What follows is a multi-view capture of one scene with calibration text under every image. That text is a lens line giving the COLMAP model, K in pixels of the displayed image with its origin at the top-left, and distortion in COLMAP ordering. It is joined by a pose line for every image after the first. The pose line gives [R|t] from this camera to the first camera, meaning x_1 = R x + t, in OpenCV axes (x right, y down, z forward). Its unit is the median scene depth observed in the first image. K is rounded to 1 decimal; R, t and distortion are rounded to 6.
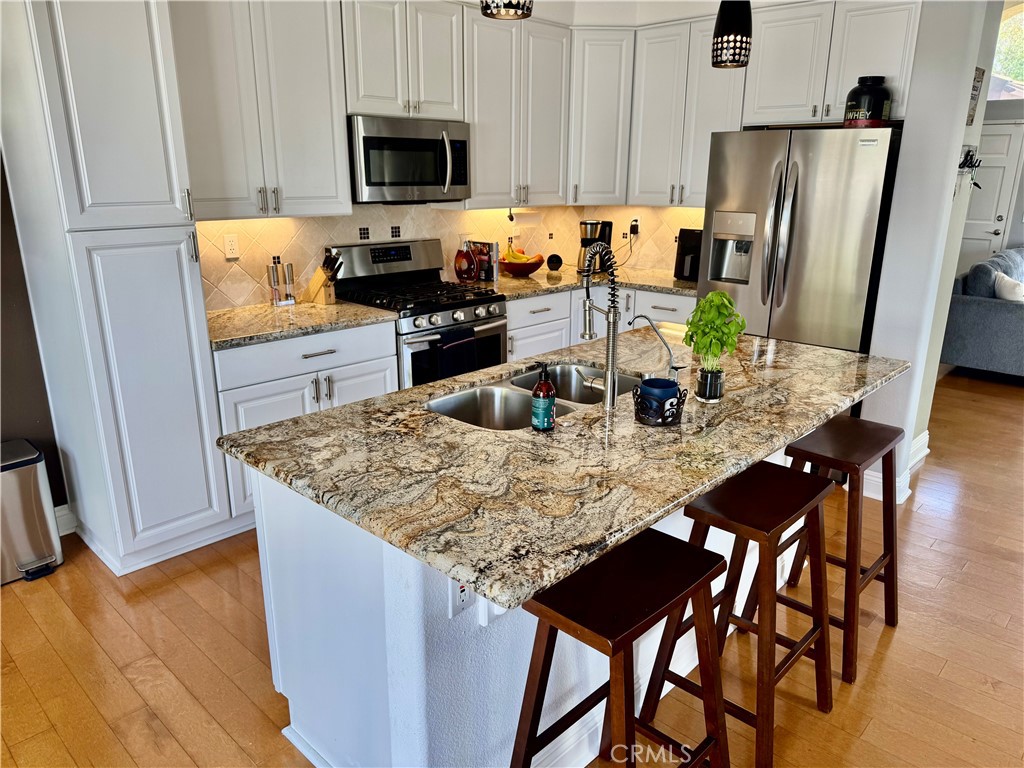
lens RADIAL K [[731.7, 0, 512.9], [0, 731.7, 400.6], [0, 0, 1]] dist [0.003143, -0.000712]
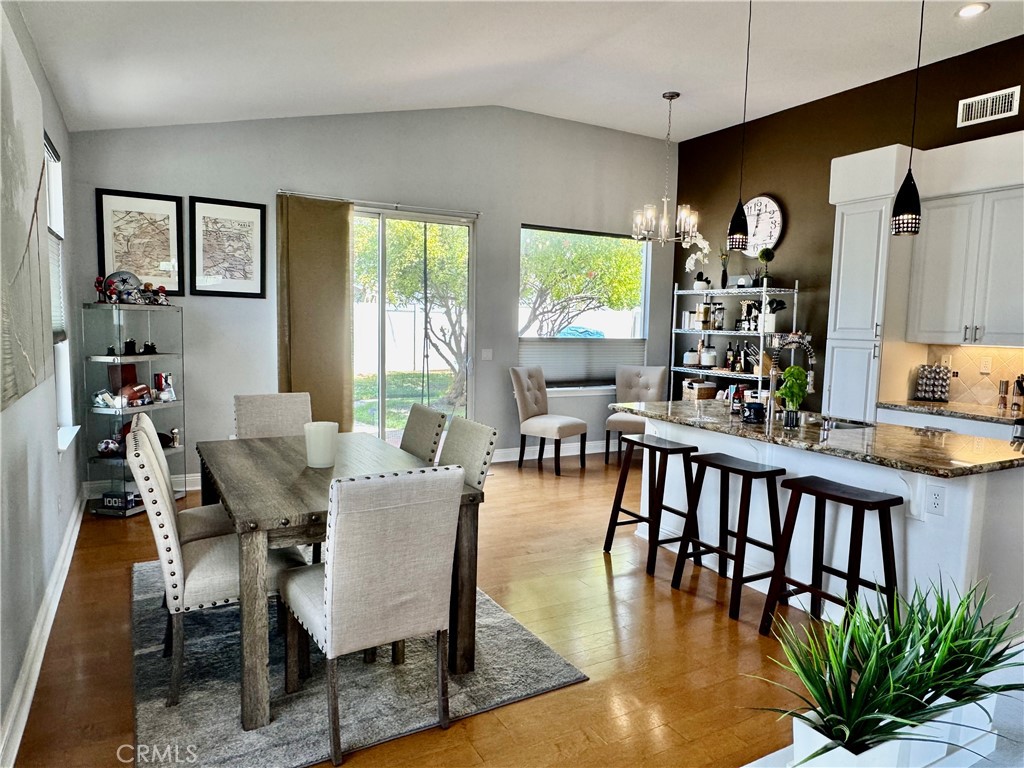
lens RADIAL K [[657.4, 0, 511.6], [0, 657.4, 383.5], [0, 0, 1]] dist [-0.003825, -0.001859]
pose [[-0.297178, 0.074920, -0.951878, 1.140313], [-0.308441, 0.935937, 0.169961, -0.097977], [0.903631, 0.344107, -0.255031, 0.451531]]
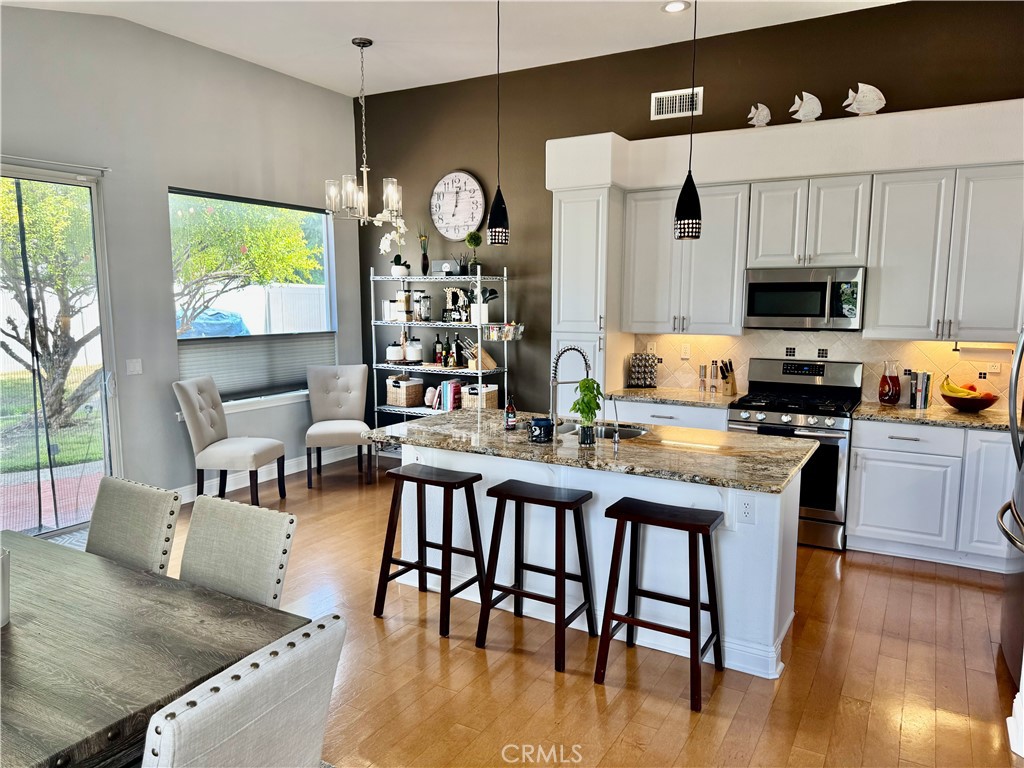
lens RADIAL K [[711.8, 0, 515.1], [0, 711.8, 390.2], [0, 0, 1]] dist [0.086256, -0.102156]
pose [[0.235594, 0.119262, -0.964506, 1.015771], [-0.289417, 0.956023, 0.047519, -0.088894], [0.927757, 0.267949, 0.259749, 0.248785]]
